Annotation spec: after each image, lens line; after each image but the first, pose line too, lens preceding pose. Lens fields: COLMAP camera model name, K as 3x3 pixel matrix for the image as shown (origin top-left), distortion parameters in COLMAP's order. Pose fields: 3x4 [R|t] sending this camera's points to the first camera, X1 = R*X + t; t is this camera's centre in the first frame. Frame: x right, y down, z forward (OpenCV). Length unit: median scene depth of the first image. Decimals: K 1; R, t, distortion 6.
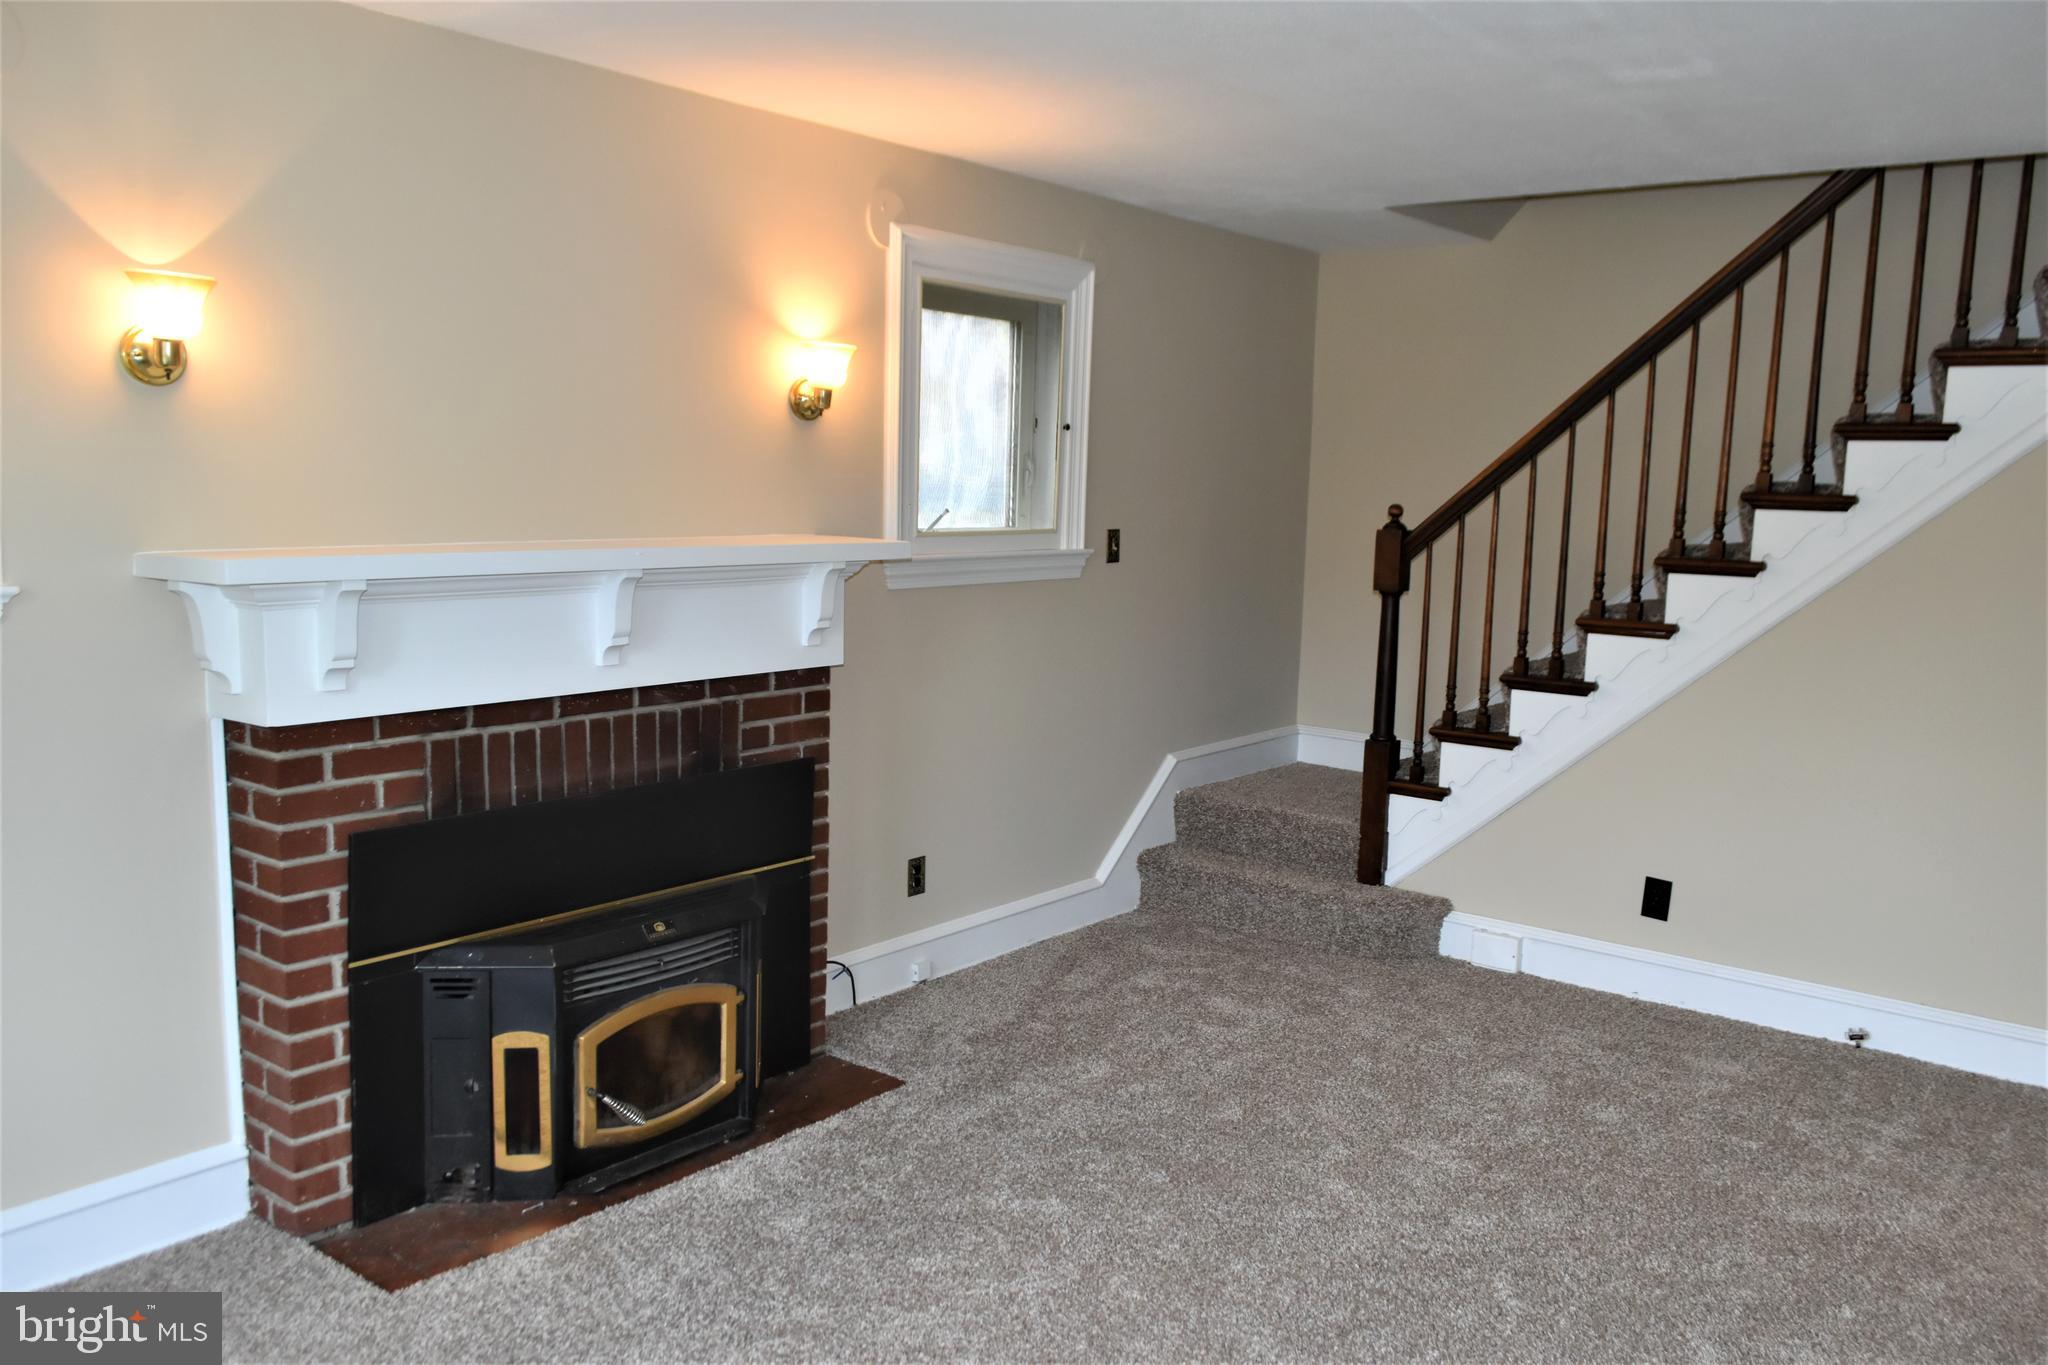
lens RADIAL K [[1612.3, 0, 1028.0], [0, 1612.3, 686.2], [0, 0, 1]] dist [-0.007091, -0.000077]
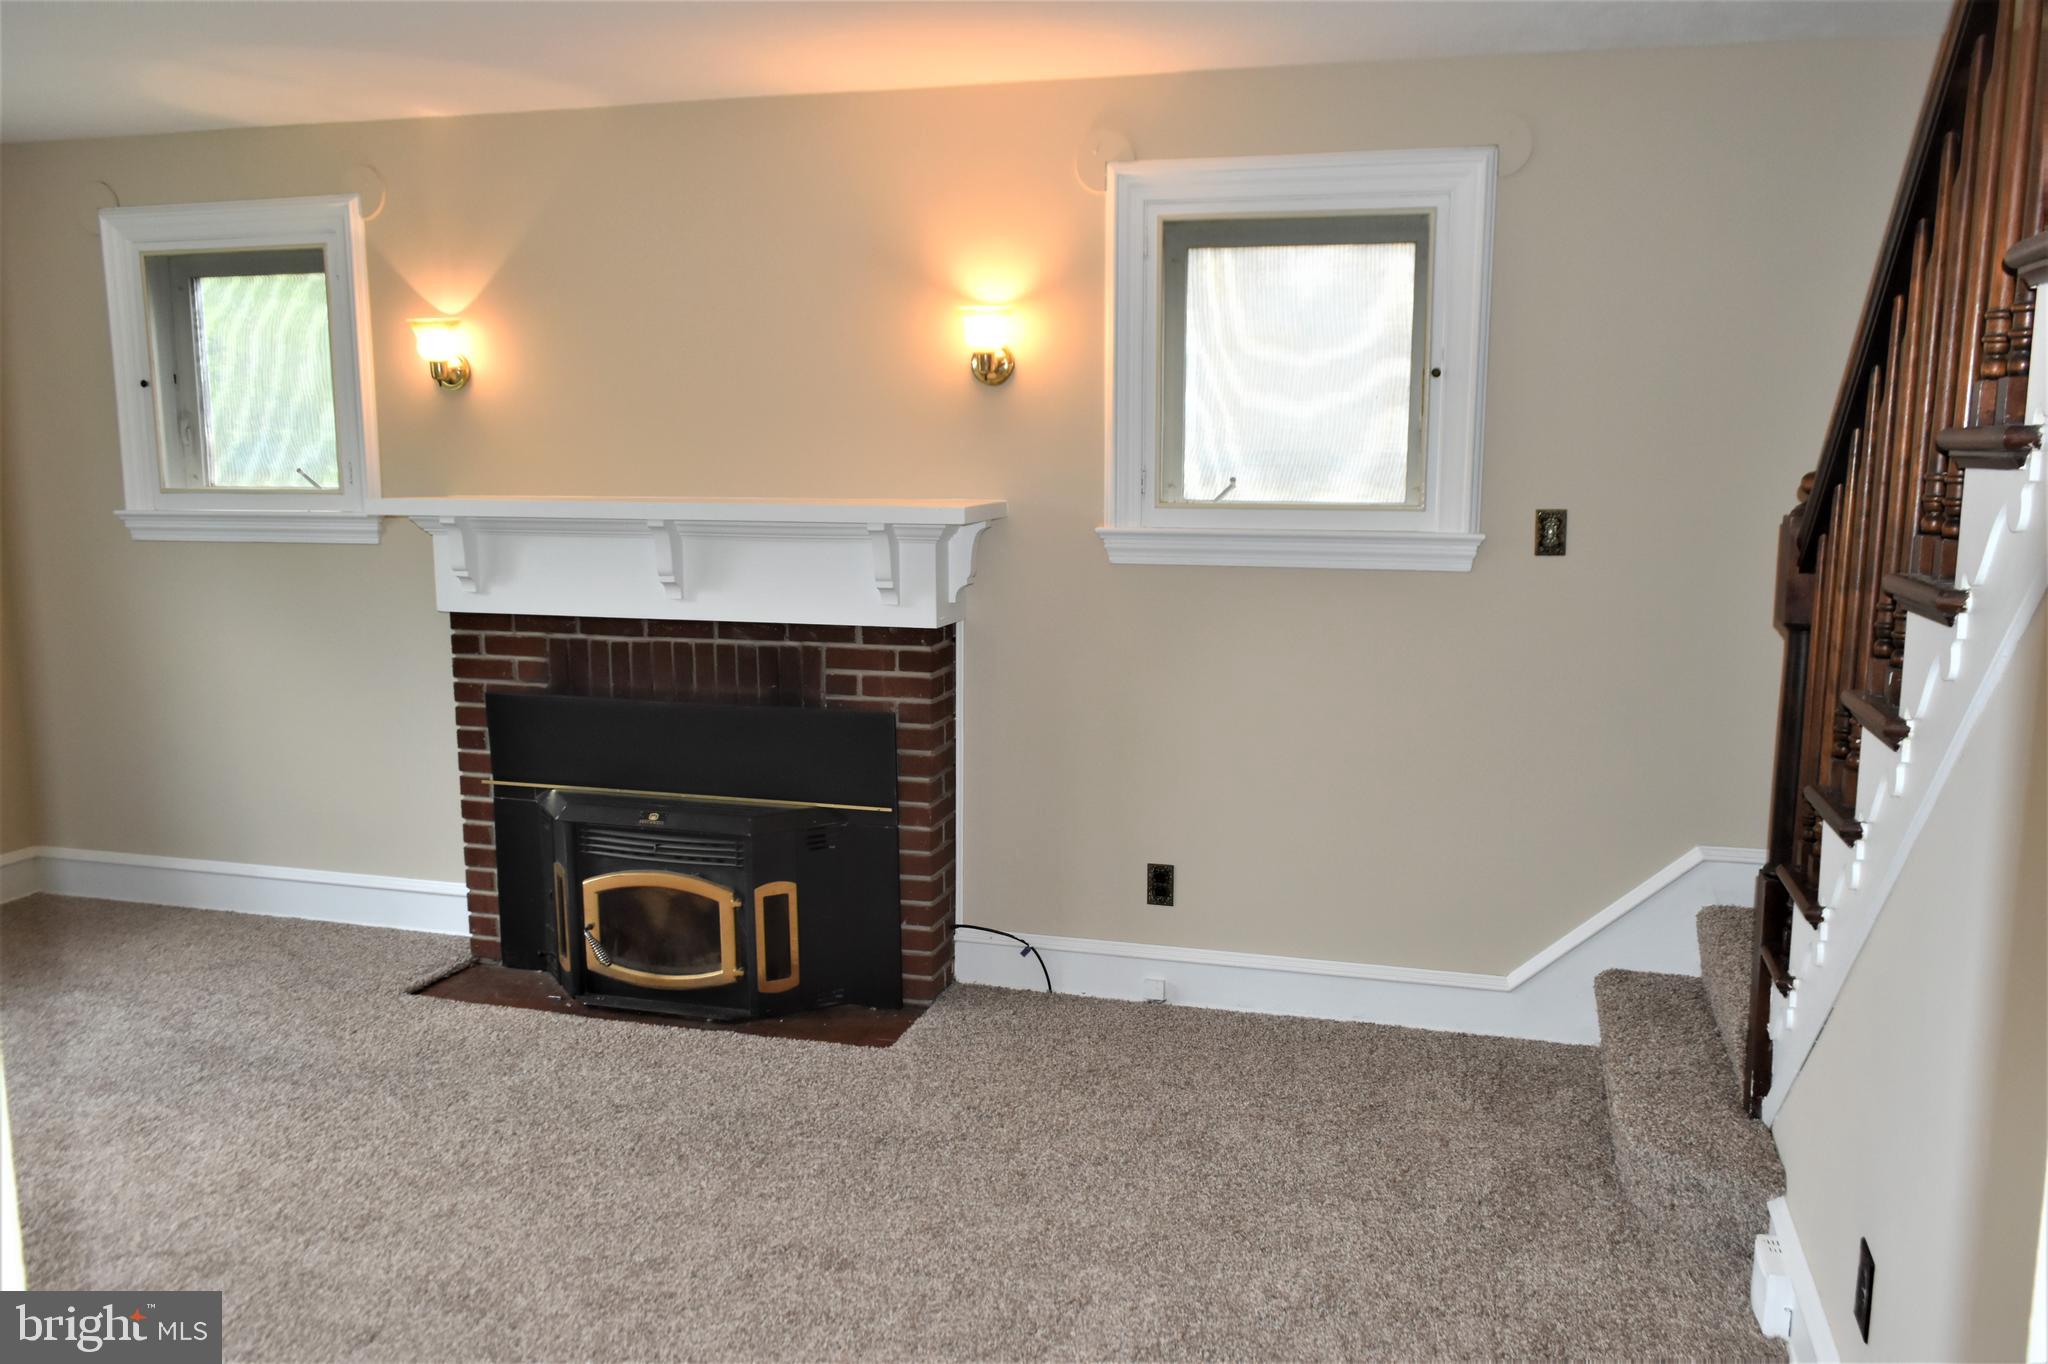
lens RADIAL K [[1612.3, 0, 1027.0], [0, 1612.3, 684.4], [0, 0, 1]] dist [-0.007091, -0.000077]
pose [[0.378824, 0.117438, -0.917987, 0.906058], [-0.113414, 0.990331, 0.079891, -0.071617], [0.918493, 0.073848, 0.388480, 0.723098]]
